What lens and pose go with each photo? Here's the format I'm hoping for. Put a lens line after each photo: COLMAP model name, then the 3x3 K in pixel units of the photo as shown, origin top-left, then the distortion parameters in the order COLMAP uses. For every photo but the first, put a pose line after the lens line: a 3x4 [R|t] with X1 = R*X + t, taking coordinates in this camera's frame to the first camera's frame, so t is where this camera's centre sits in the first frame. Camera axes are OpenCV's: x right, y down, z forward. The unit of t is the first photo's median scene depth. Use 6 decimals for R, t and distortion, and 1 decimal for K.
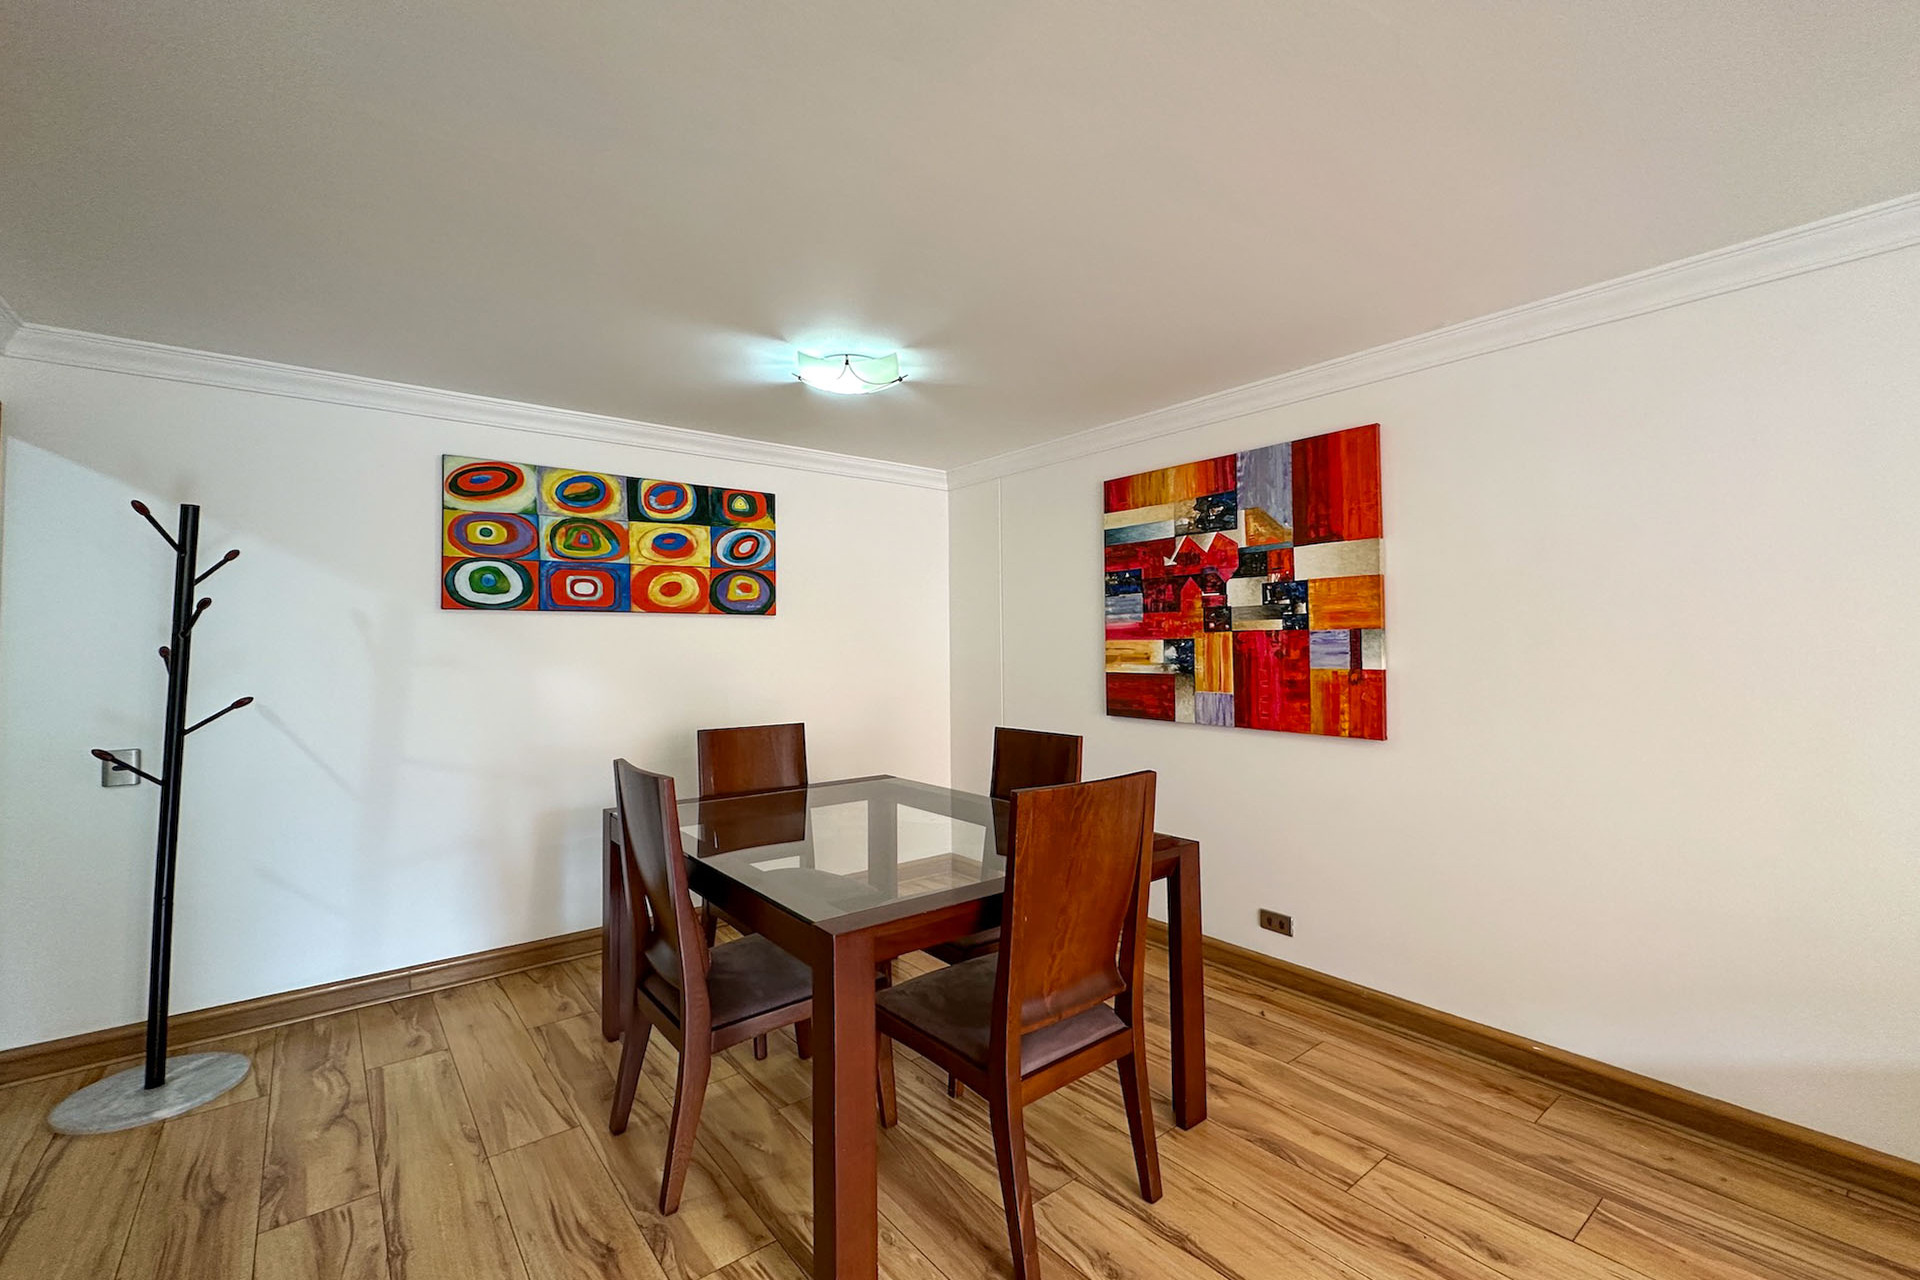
lens RADIAL K [[817.1, 0, 979.8], [0, 817.1, 635.9], [0, 0, 1]] dist [-0.001919, 0.000912]
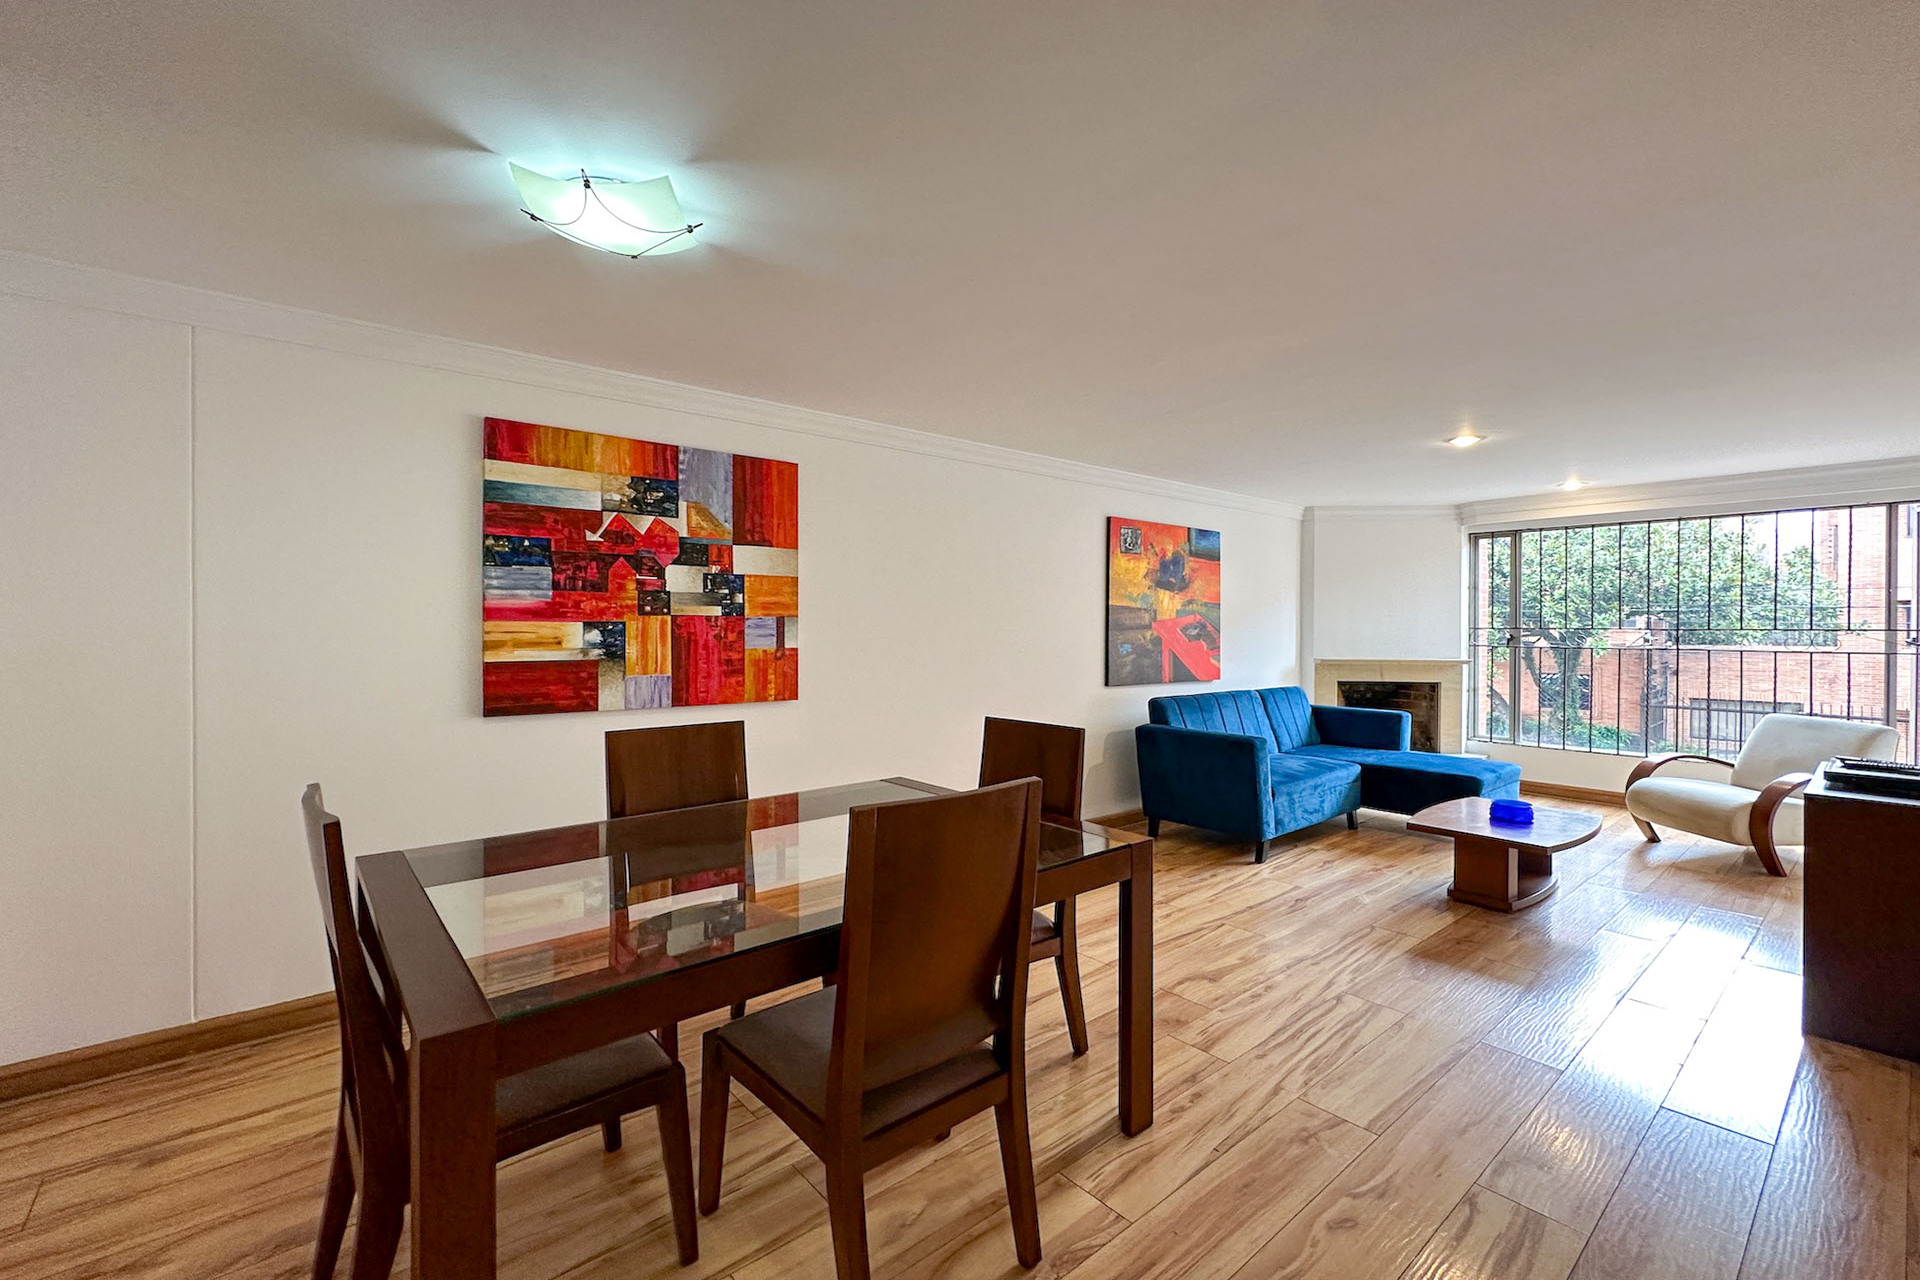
lens RADIAL K [[817.1, 0, 966.2], [0, 817.1, 641.4], [0, 0, 1]] dist [-0.001919, 0.000912]
pose [[-0.026219, -0.008877, 0.999617, -0.734462], [-0.013516, 0.999872, 0.008525, 0.013556], [-0.999565, -0.013287, -0.026335, 0.643995]]
